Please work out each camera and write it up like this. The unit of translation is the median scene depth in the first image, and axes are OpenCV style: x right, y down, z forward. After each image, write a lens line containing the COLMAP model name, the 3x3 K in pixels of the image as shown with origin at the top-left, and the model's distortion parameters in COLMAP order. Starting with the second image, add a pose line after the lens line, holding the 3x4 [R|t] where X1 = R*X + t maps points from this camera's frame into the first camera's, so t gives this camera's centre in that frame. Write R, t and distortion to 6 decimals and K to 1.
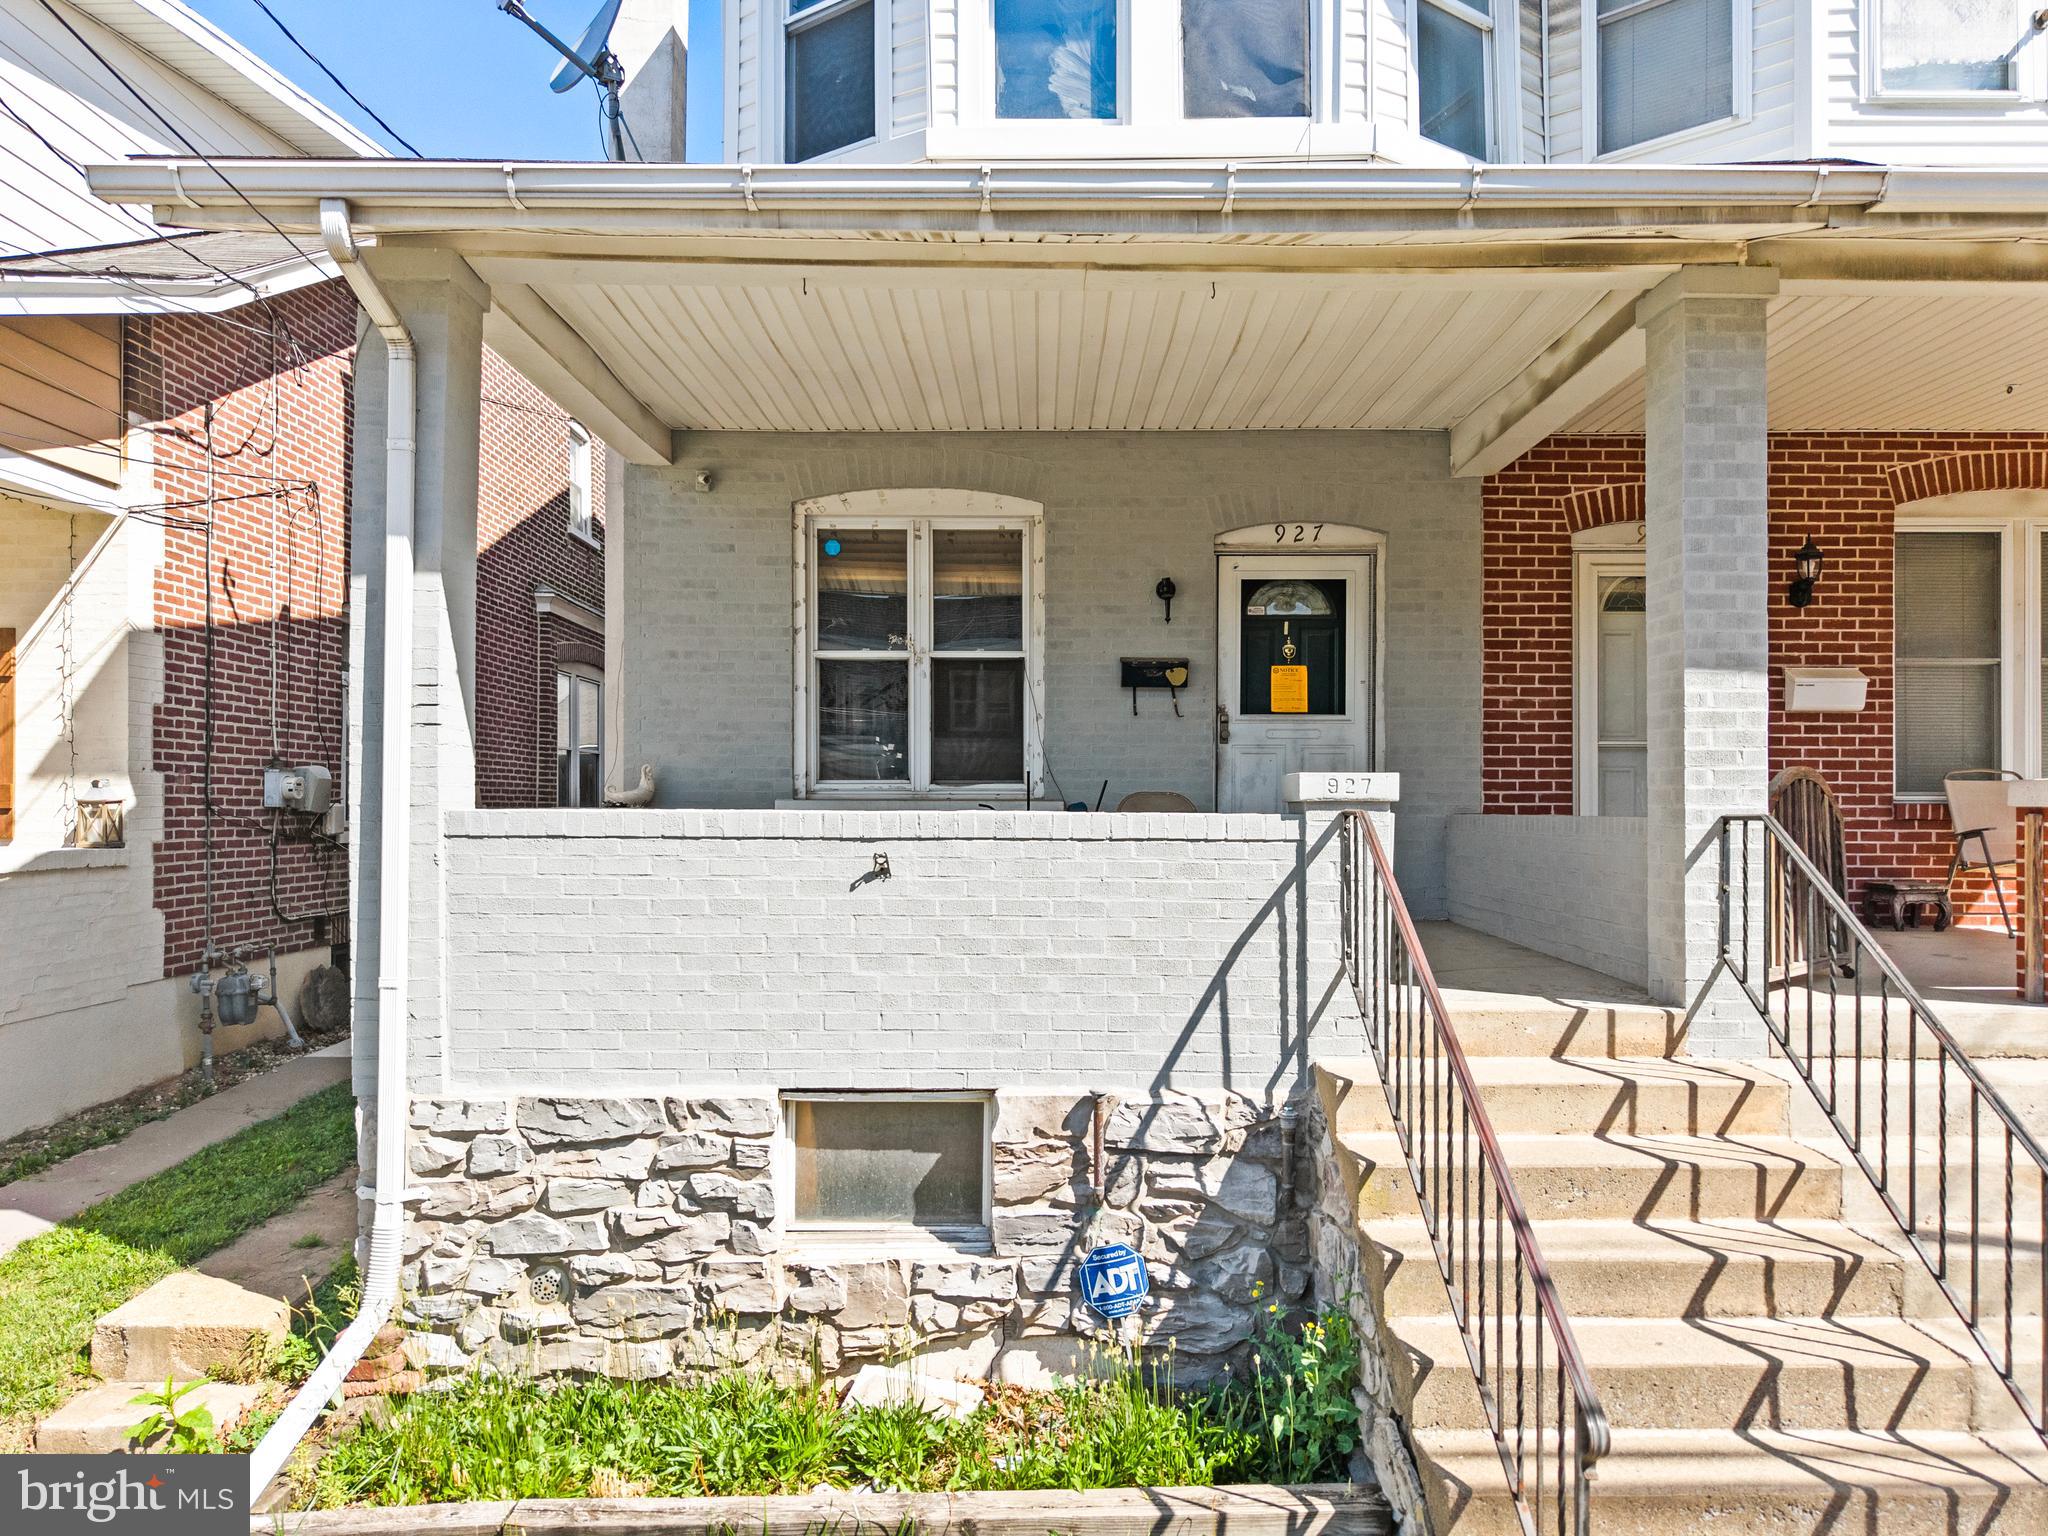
lens RADIAL K [[1397.8, 0, 1010.5], [0, 1397.8, 786.4], [0, 0, 1]] dist [0.006800, 0.004097]
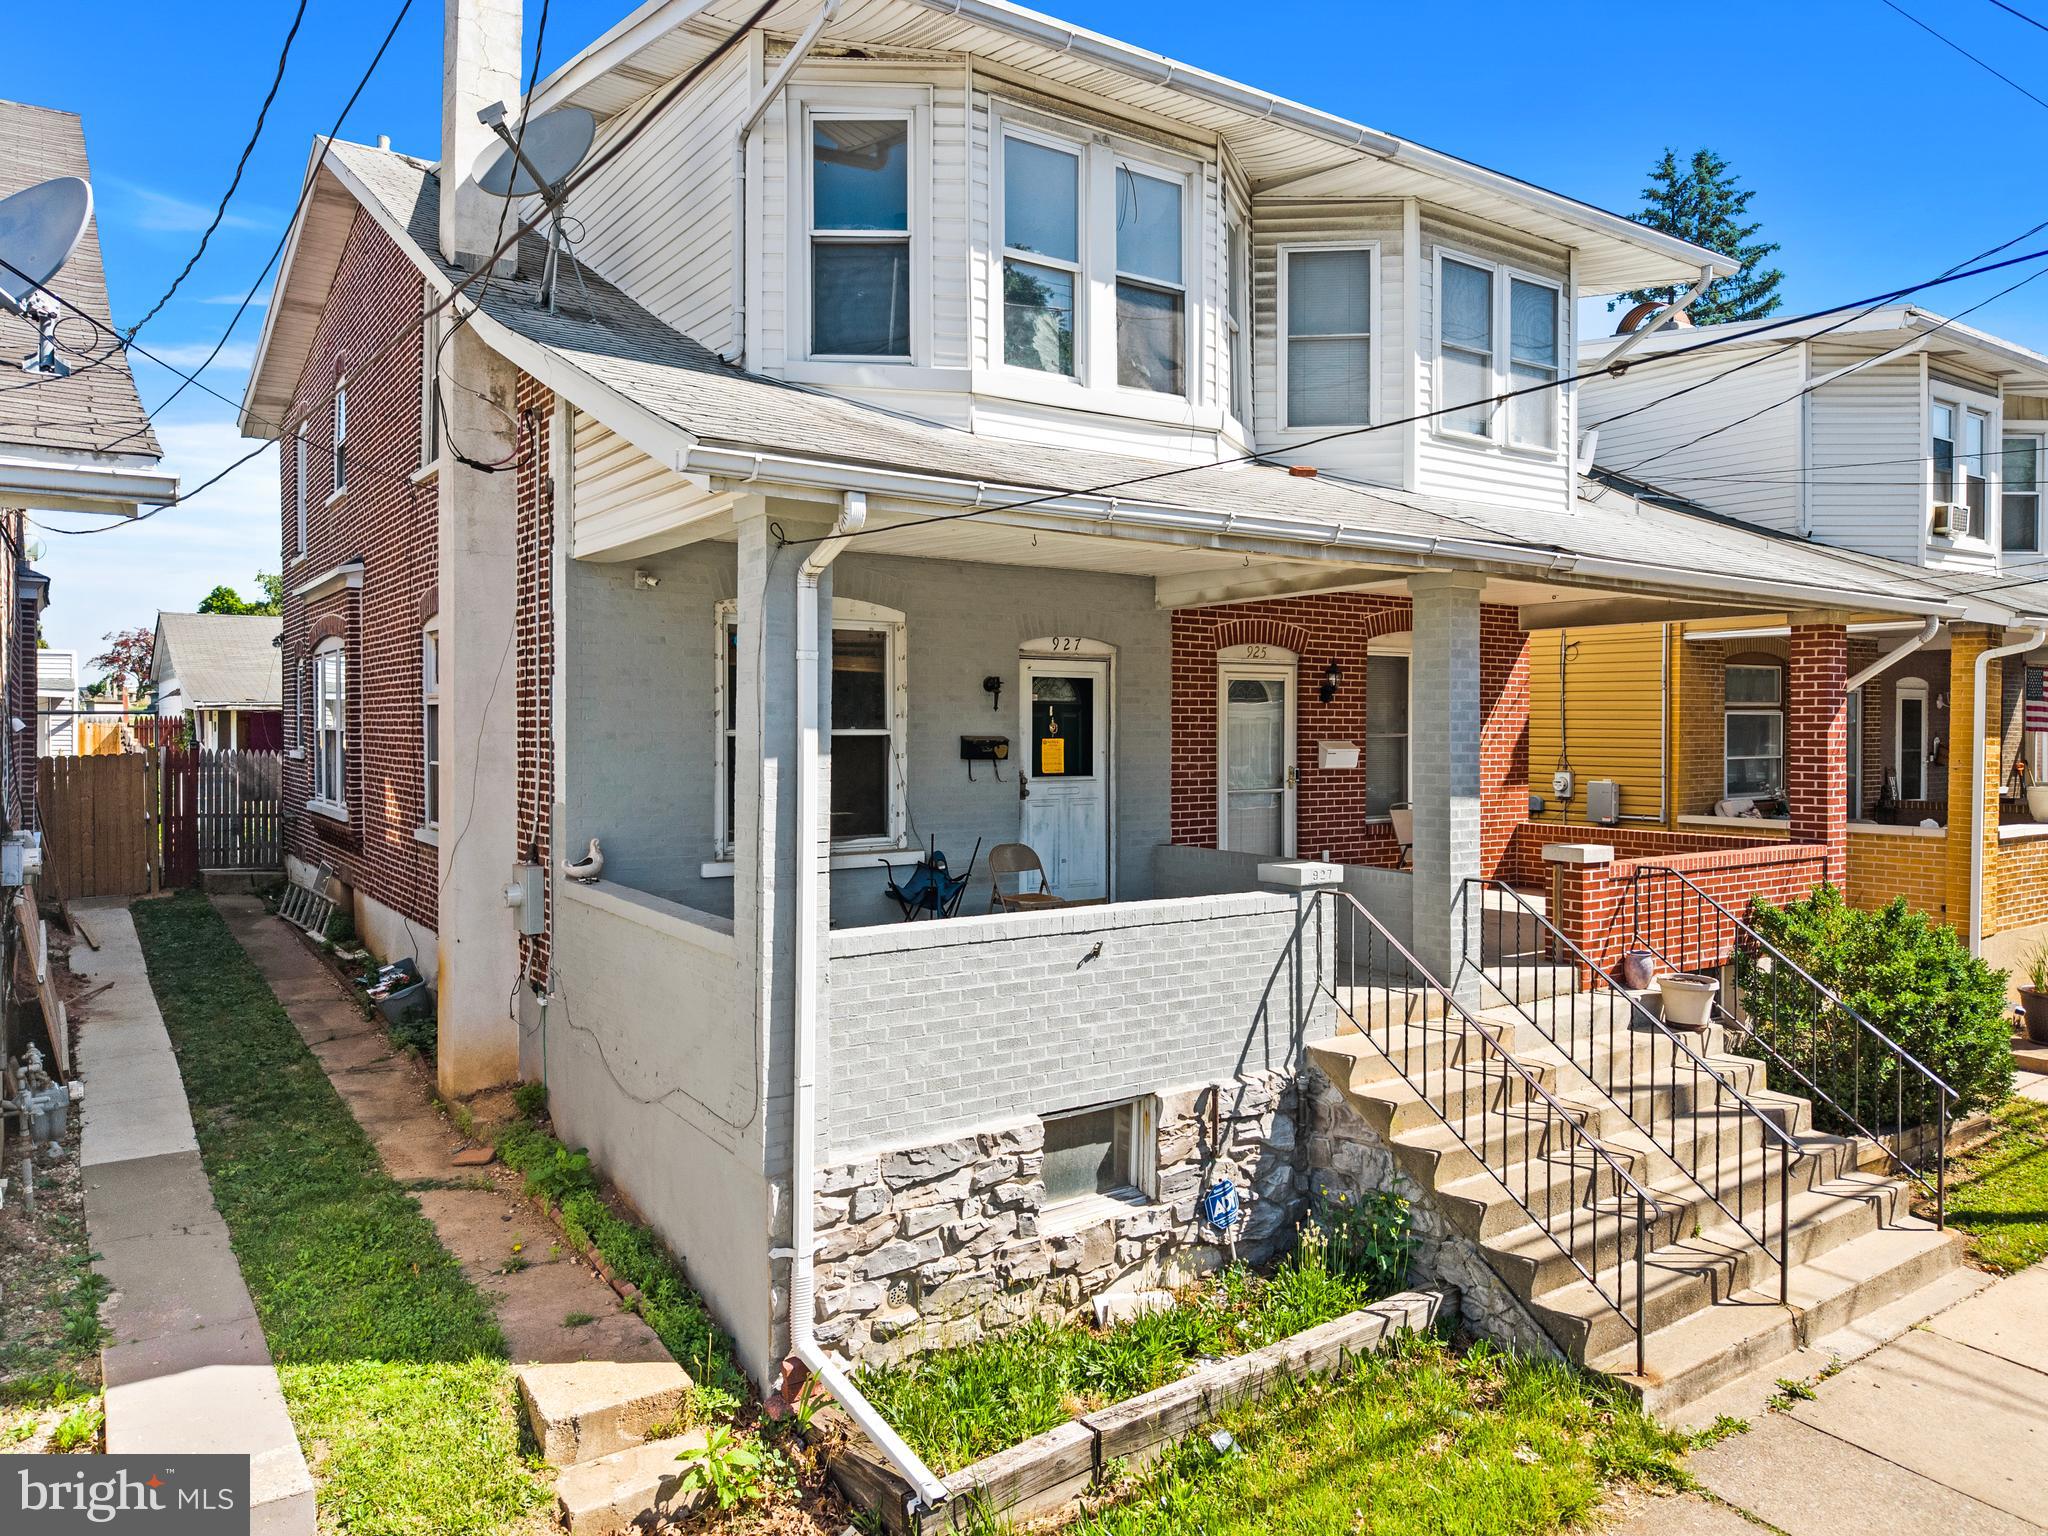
lens RADIAL K [[1386.5, 0, 1042.9], [0, 1386.5, 726.1], [0, 0, 1]] dist [0.064860, -0.102027]
pose [[0.816515, -0.000091, 0.577325, -0.965936], [-0.009093, 0.999874, 0.013018, -0.193140], [-0.577253, -0.015879, 0.816411, -0.142103]]
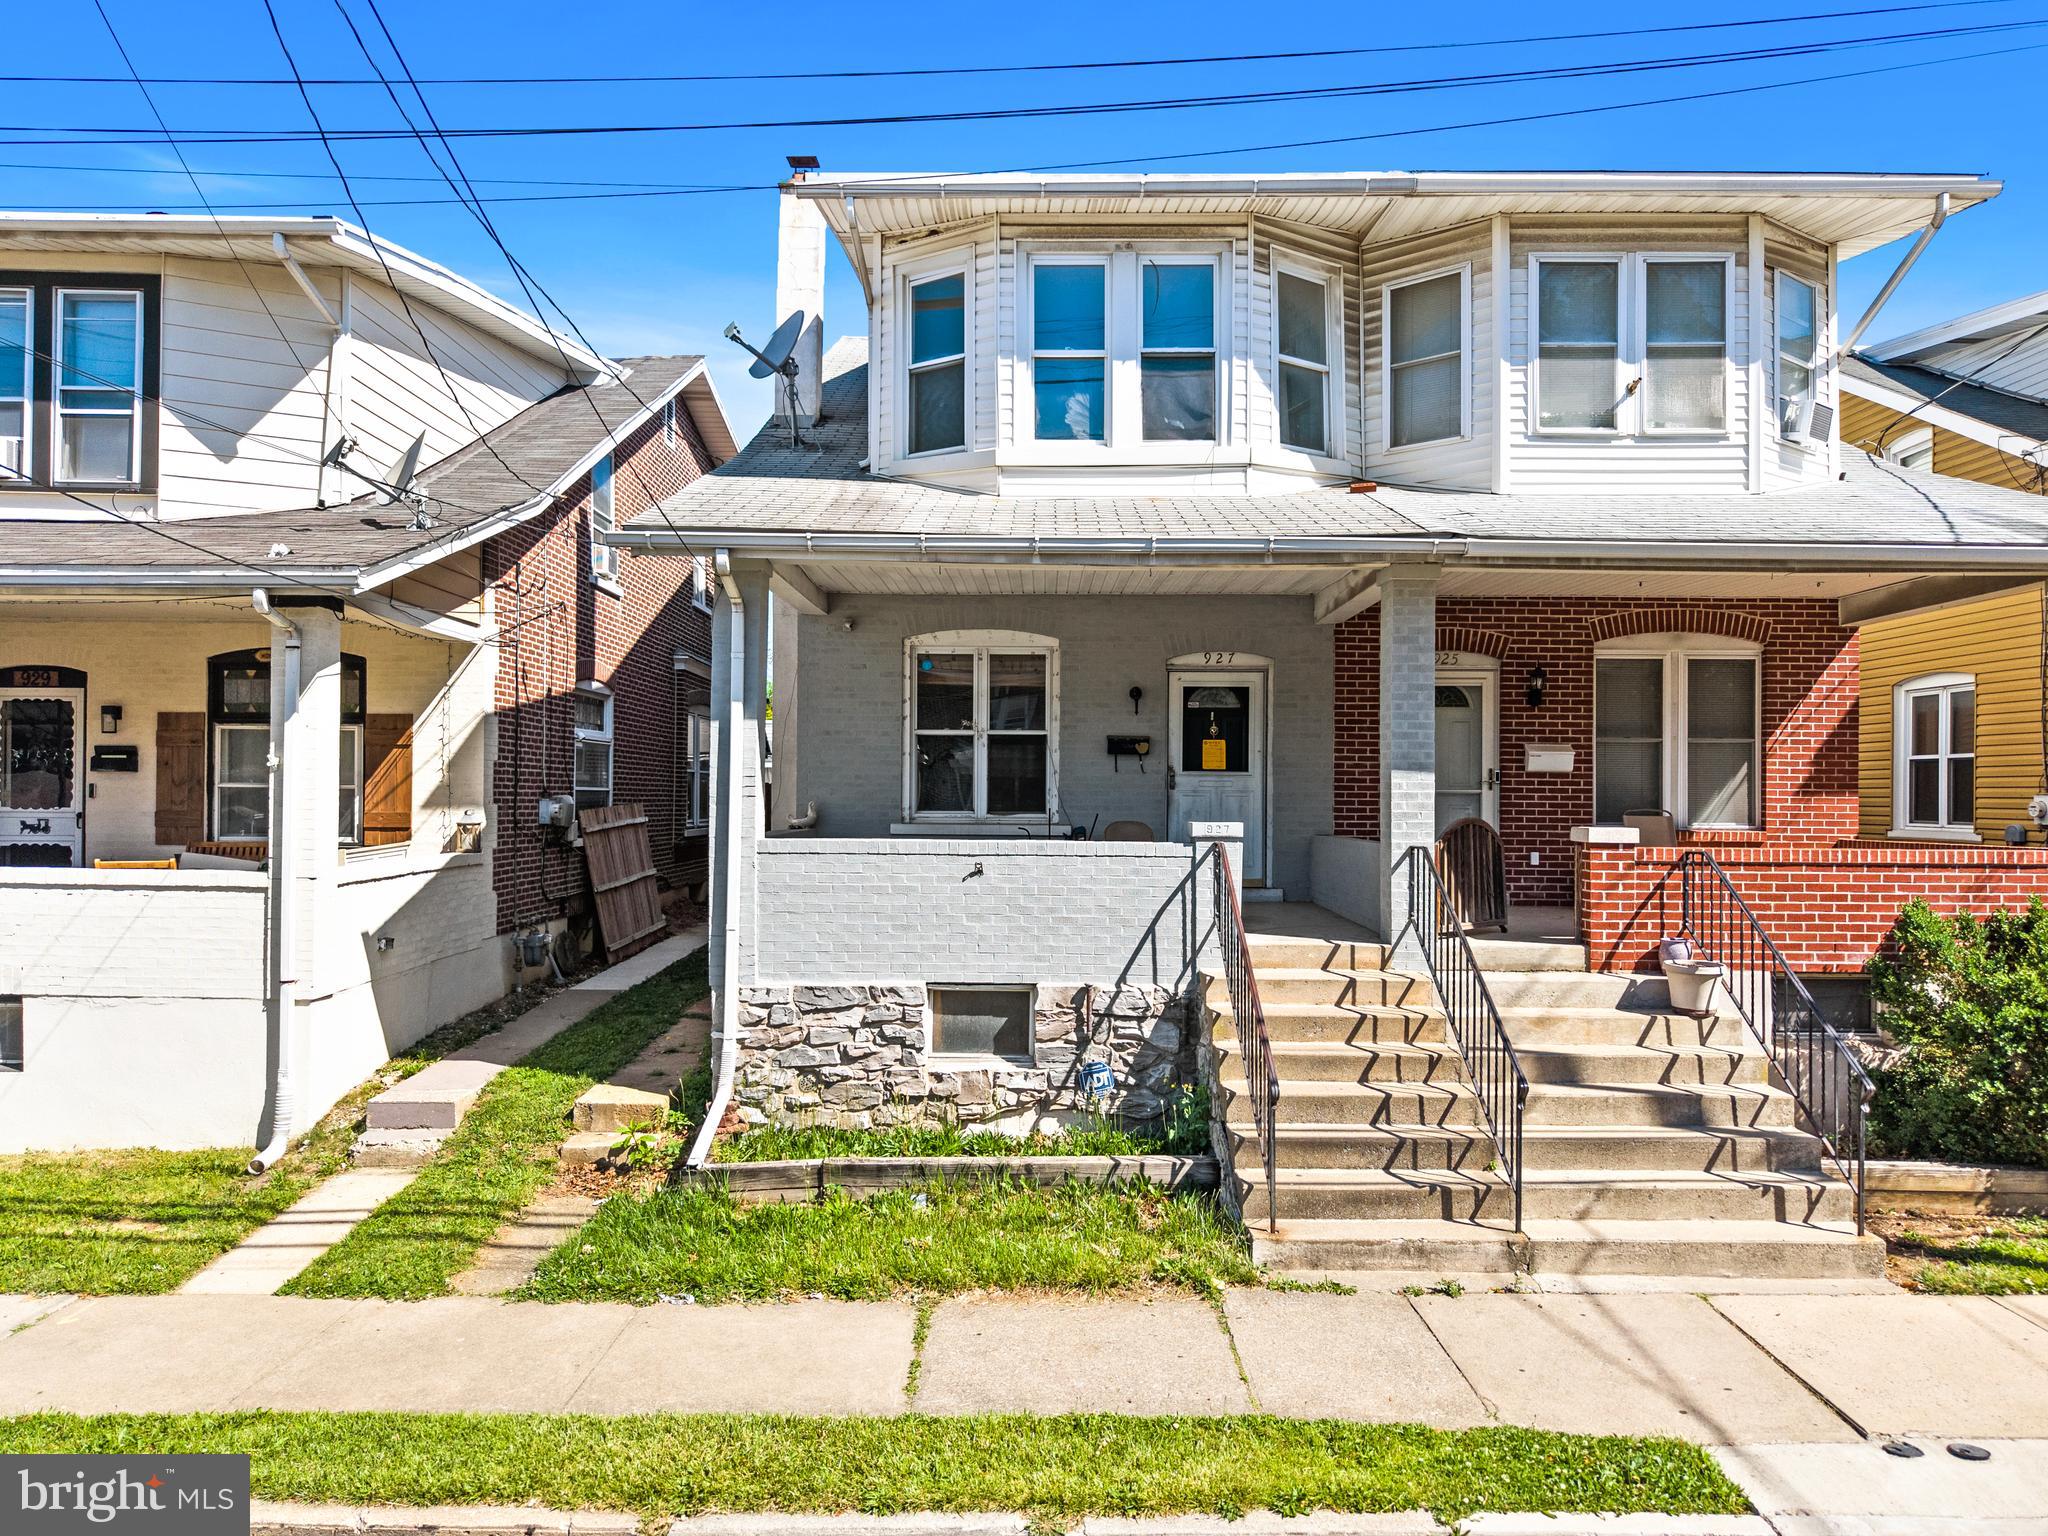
lens RADIAL K [[1369.8, 0, 1024.0], [0, 1369.8, 768.0], [0, 0, 1]] dist [0.072189, -0.095523]
pose [[0.999969, 0.005282, 0.005847, -0.041126], [-0.005244, 0.999965, -0.006562, -0.072218], [-0.005882, 0.006531, 0.999961, -0.920181]]
